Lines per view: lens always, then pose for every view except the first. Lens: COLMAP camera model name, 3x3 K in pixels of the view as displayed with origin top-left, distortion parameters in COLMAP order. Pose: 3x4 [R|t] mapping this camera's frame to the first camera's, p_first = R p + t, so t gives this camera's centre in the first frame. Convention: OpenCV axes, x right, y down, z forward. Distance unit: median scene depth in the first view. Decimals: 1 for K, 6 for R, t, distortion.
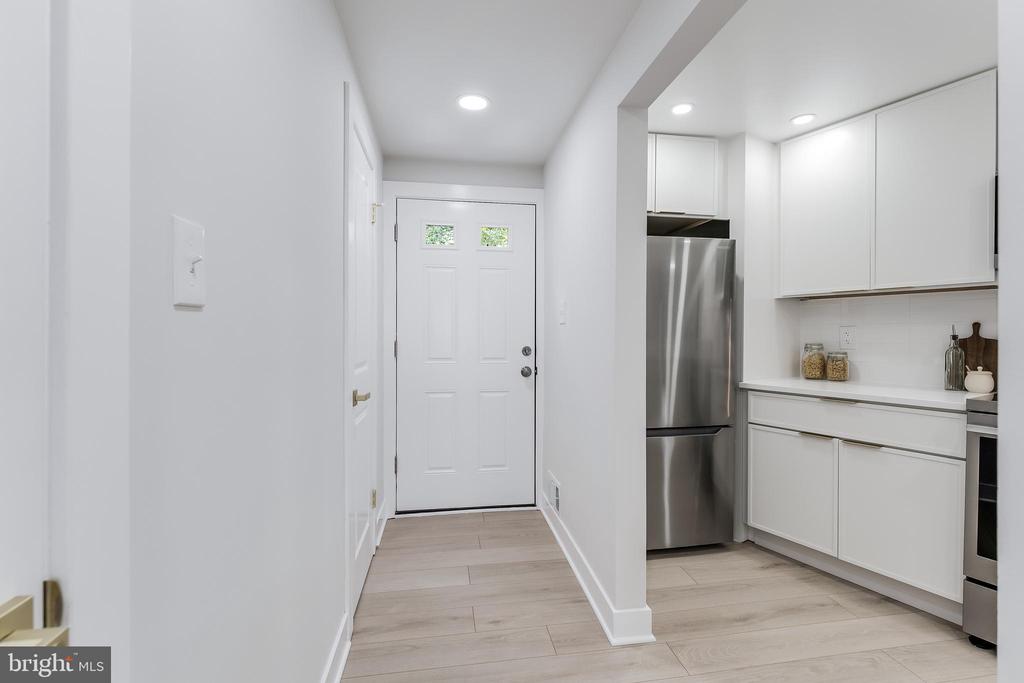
lens RADIAL K [[458.6, 0, 513.6], [0, 458.6, 344.7], [0, 0, 1]] dist [0.001281, -0.000185]
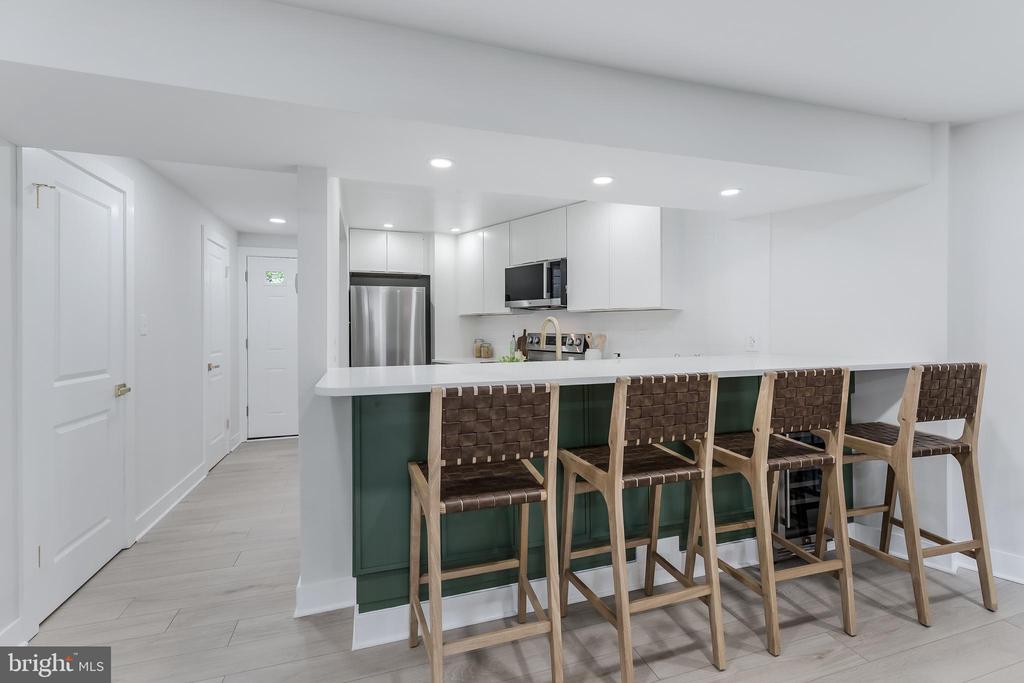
lens RADIAL K [[458.6, 0, 512.2], [0, 458.6, 335.5], [0, 0, 1]] dist [0.001281, -0.000185]
pose [[0.986959, -0.006339, 0.160846, 0.505478], [0.007074, 0.999967, -0.004000, -0.008652], [-0.160816, 0.005085, 0.986971, -0.965980]]
